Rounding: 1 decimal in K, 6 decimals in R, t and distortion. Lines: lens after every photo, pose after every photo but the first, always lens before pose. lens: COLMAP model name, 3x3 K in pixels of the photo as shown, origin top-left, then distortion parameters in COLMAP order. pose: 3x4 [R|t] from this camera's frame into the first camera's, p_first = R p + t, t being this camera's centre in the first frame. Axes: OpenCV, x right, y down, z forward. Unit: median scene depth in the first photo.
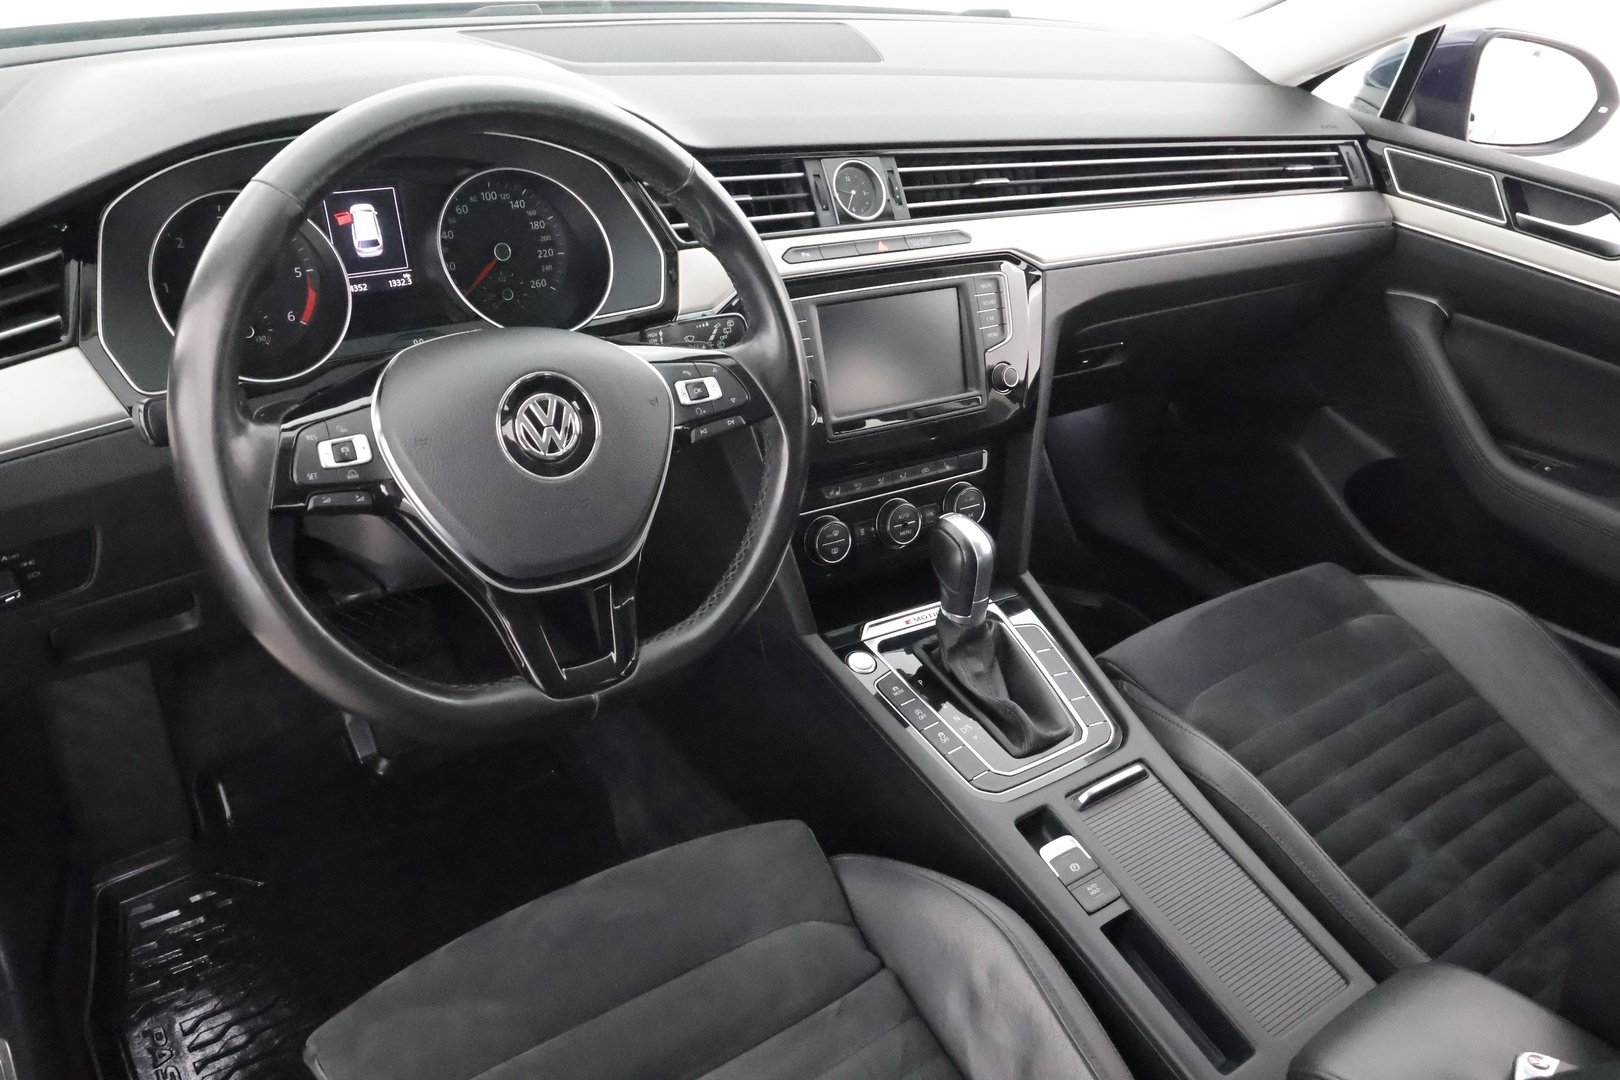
lens RADIAL K [[1280.3, 0, 810.2], [0, 1280.3, 543.6], [0, 0, 1]] dist [0.005009, -0.002122]
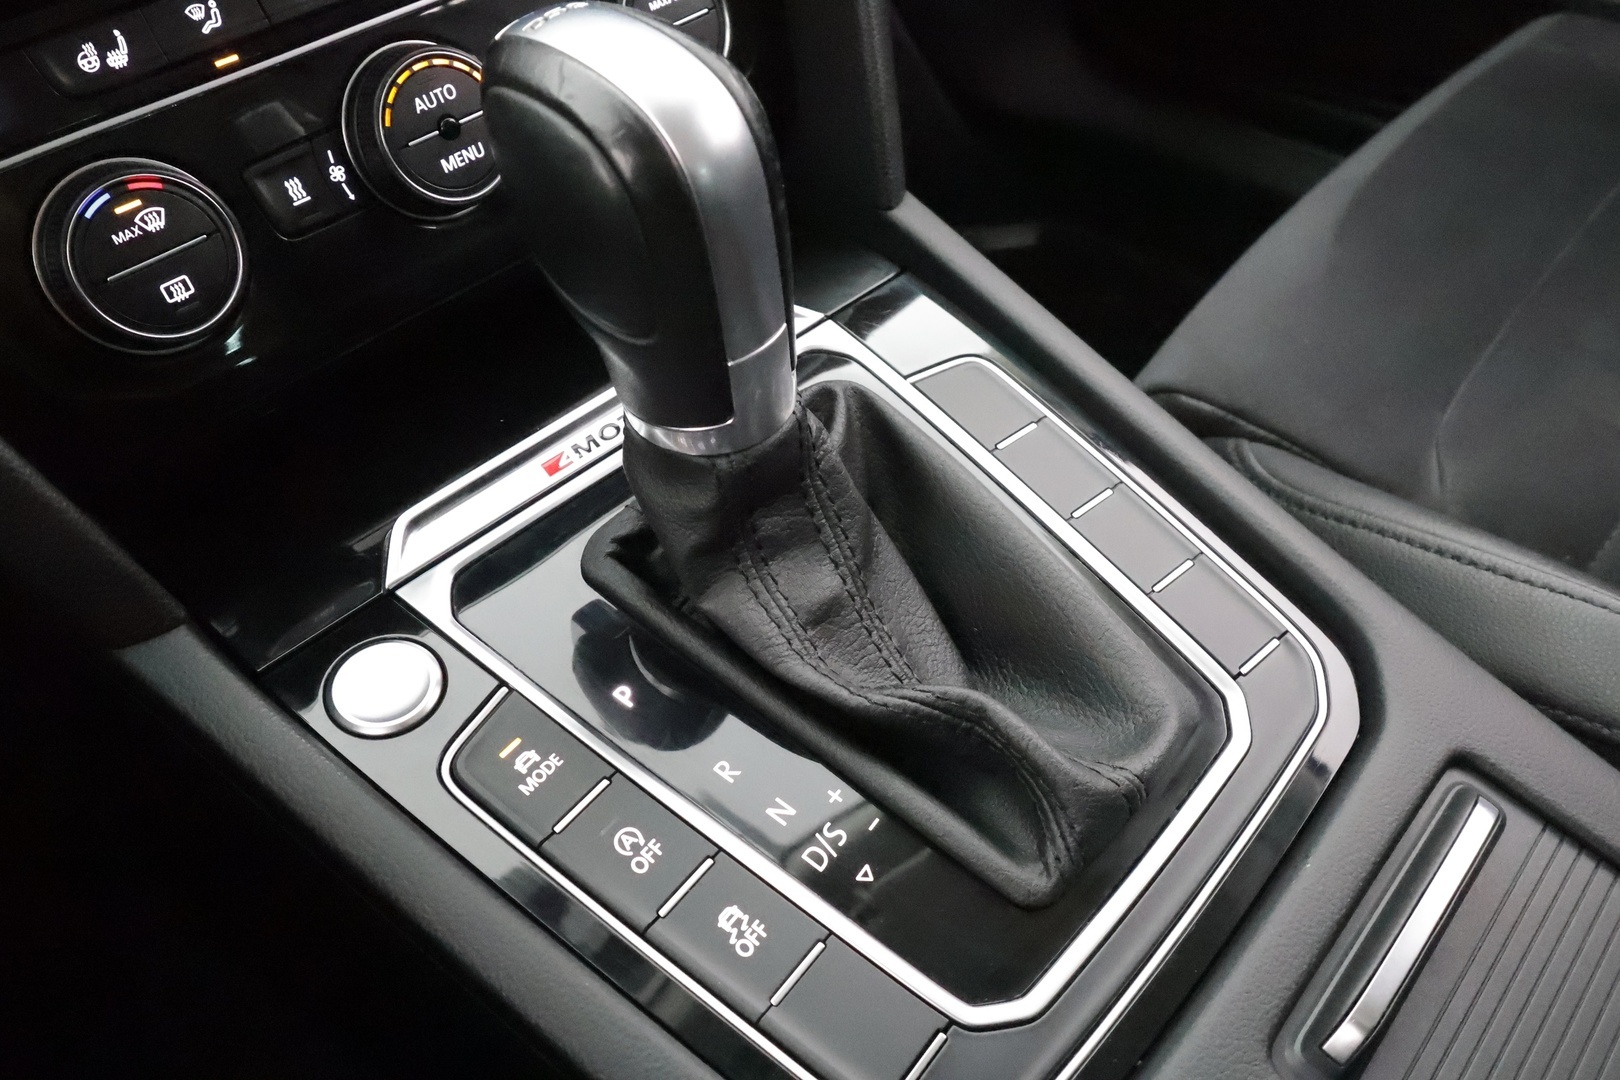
lens RADIAL K [[1280.3, 0, 805.6], [0, 1280.3, 550.6], [0, 0, 1]] dist [0.005009, -0.002122]
pose [[0.965737, -0.256733, 0.037939, 0.121469], [0.239490, 0.937942, 0.250818, 0.021316], [-0.099978, -0.233138, 0.967291, 0.746077]]
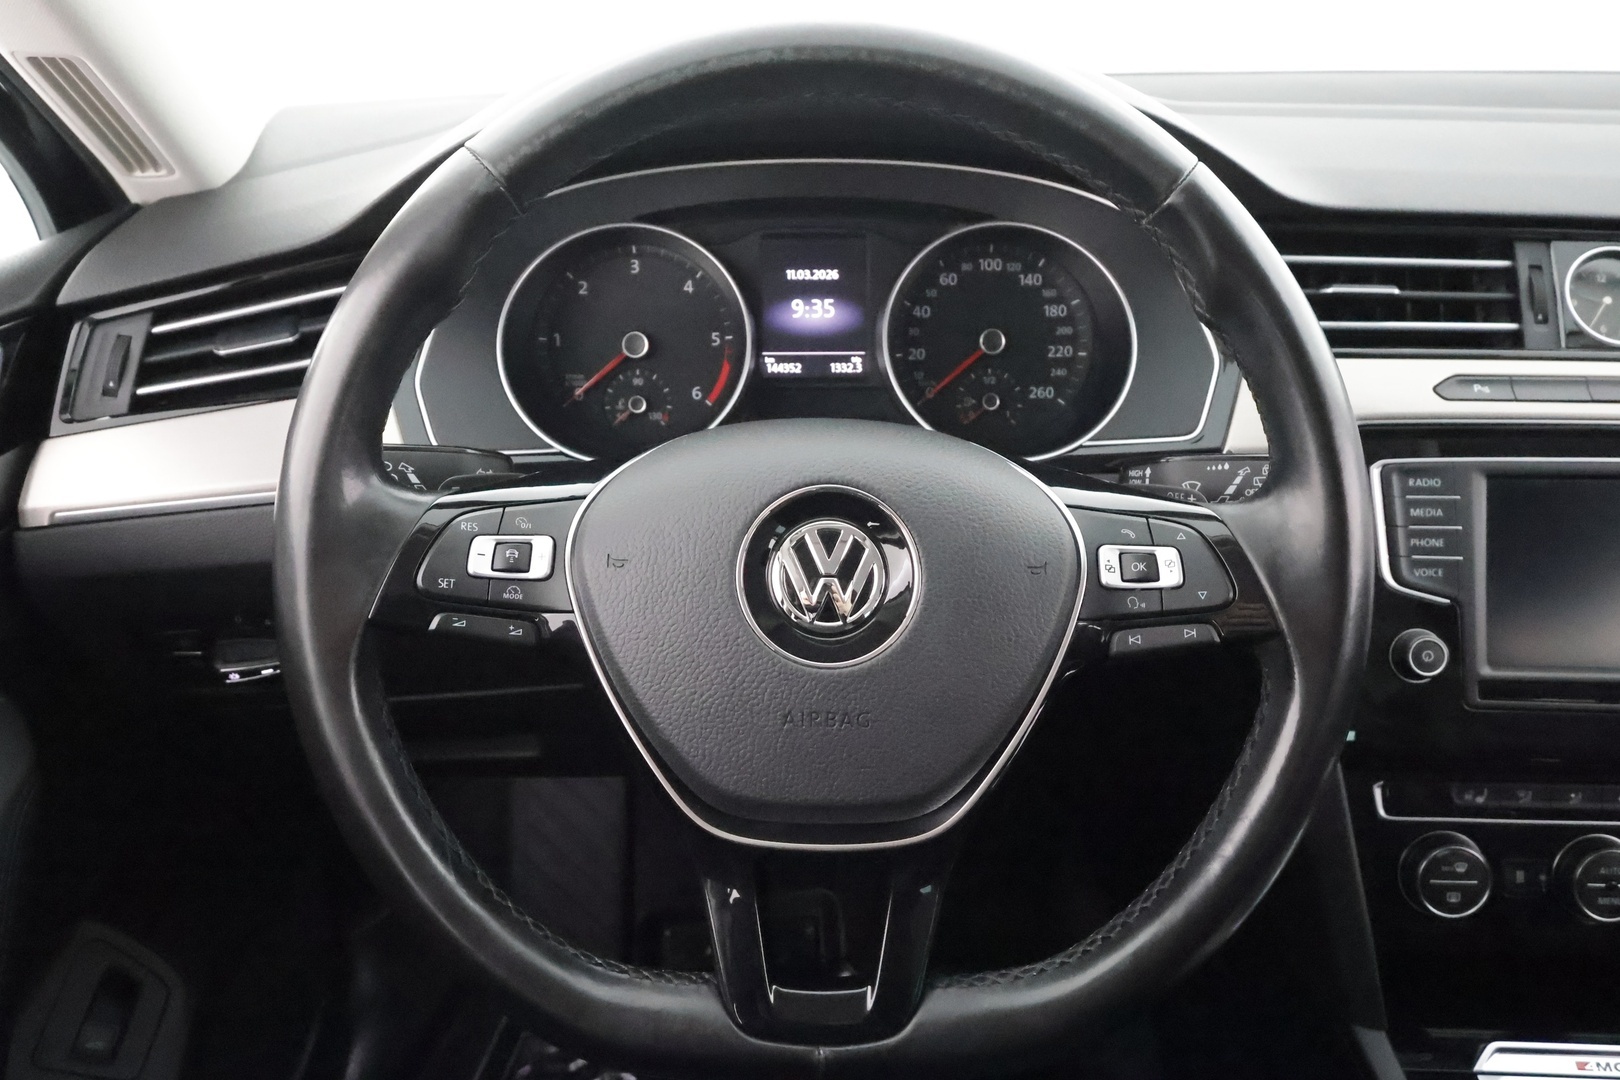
lens RADIAL K [[1280.3, 0, 810.3], [0, 1280.3, 542.5], [0, 0, 1]] dist [0.005009, -0.002122]
pose [[0.816887, 0.153570, -0.555978, 0.081191], [-0.228343, 0.971257, -0.067223, -0.045433], [0.529674, 0.181868, 0.828475, 0.350818]]
